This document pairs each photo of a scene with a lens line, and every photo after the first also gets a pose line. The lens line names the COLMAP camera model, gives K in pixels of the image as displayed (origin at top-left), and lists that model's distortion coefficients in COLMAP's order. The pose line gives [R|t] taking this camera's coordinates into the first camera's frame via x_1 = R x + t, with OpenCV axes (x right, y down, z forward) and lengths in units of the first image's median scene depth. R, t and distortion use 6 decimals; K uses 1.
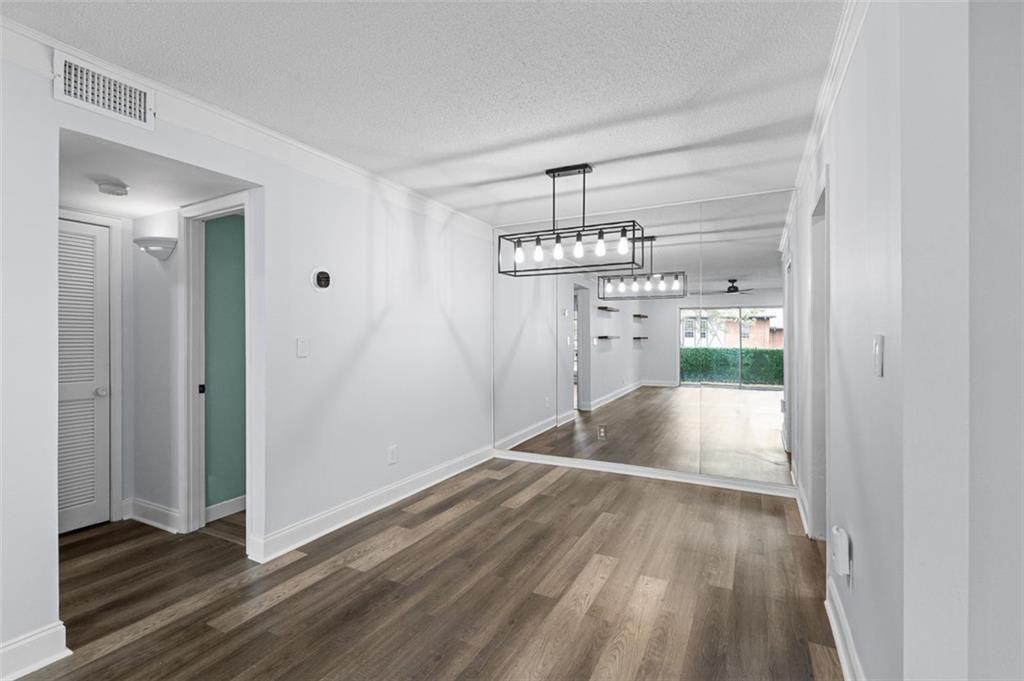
lens RADIAL K [[470.1, 0, 512.4], [0, 470.1, 333.8], [0, 0, 1]] dist [0.002830, -0.000250]
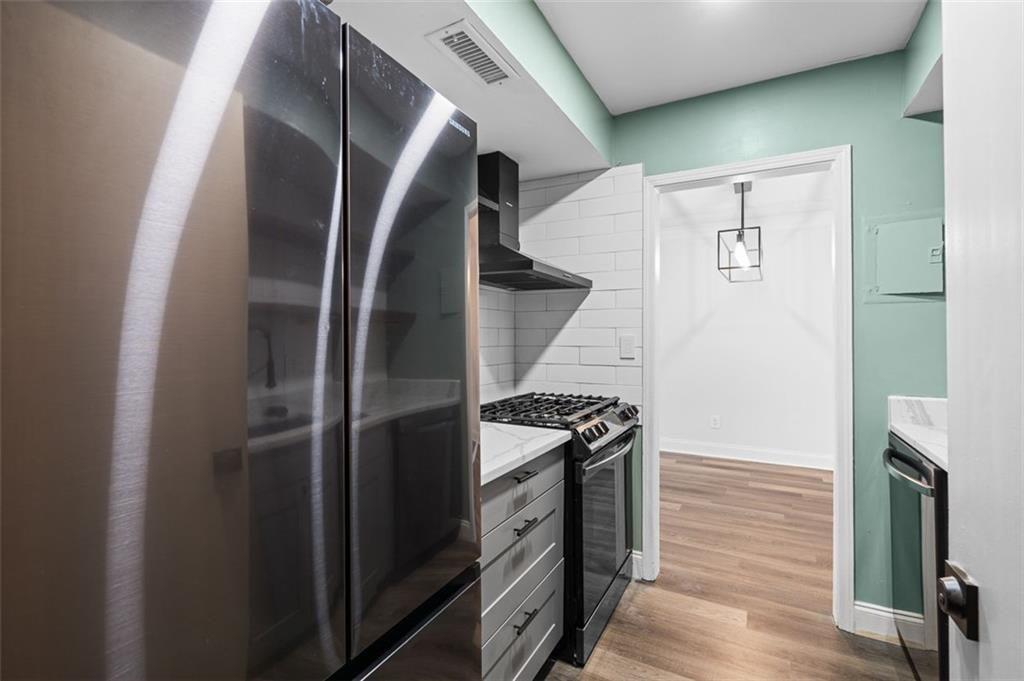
lens RADIAL K [[470.1, 0, 510.0], [0, 470.1, 337.6], [0, 0, 1]] dist [0.002830, -0.000250]
pose [[-0.006453, 0.004949, -0.999967, 1.126180], [0.007830, 0.999957, 0.004899, 0.001301], [0.999949, -0.007798, -0.006492, 0.419829]]
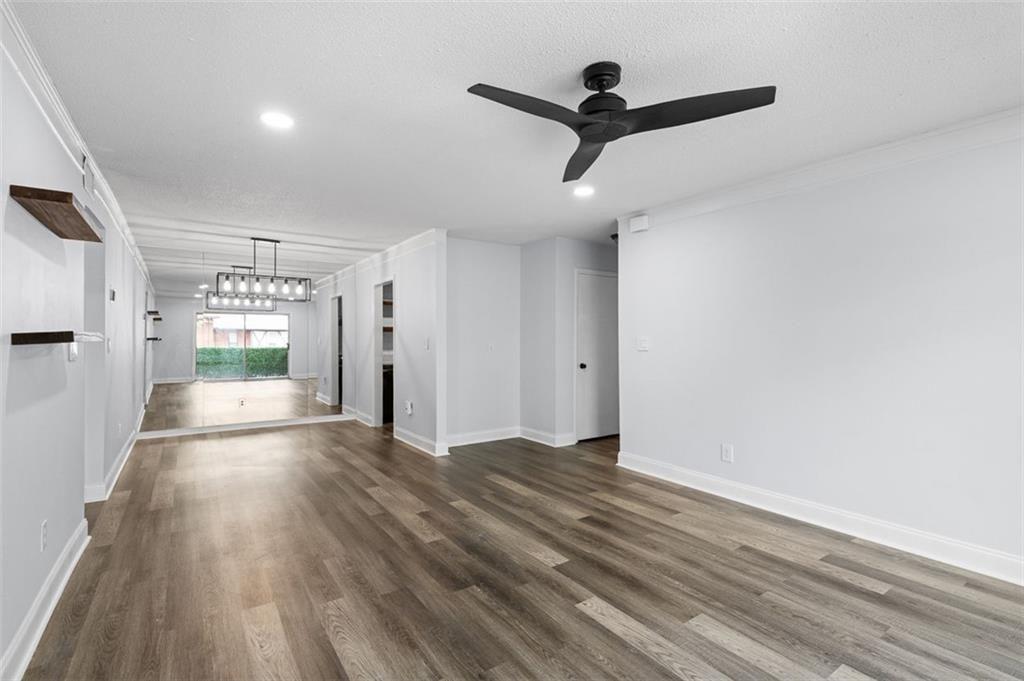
lens RADIAL K [[470.1, 0, 493.9], [0, 470.1, 331.2], [0, 0, 1]] dist [0.002830, -0.000250]
pose [[0.470827, 0.020339, 0.881991, -0.906799], [-0.011144, 0.999792, -0.017107, 0.000253], [-0.882155, -0.001774, 0.470956, -0.492065]]
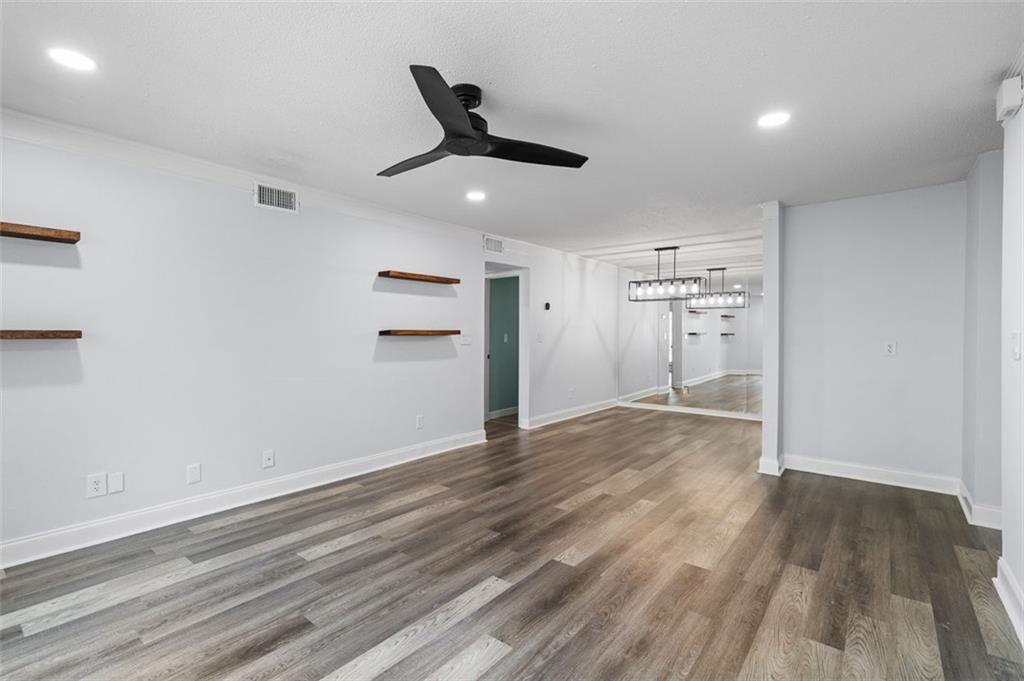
lens RADIAL K [[470.1, 0, 513.3], [0, 470.1, 335.0], [0, 0, 1]] dist [0.002830, -0.000250]
pose [[0.981749, 0.005757, -0.190096, -0.123277], [-0.003460, 0.999917, 0.012416, -0.009078], [0.190152, -0.011532, 0.981687, -0.969423]]
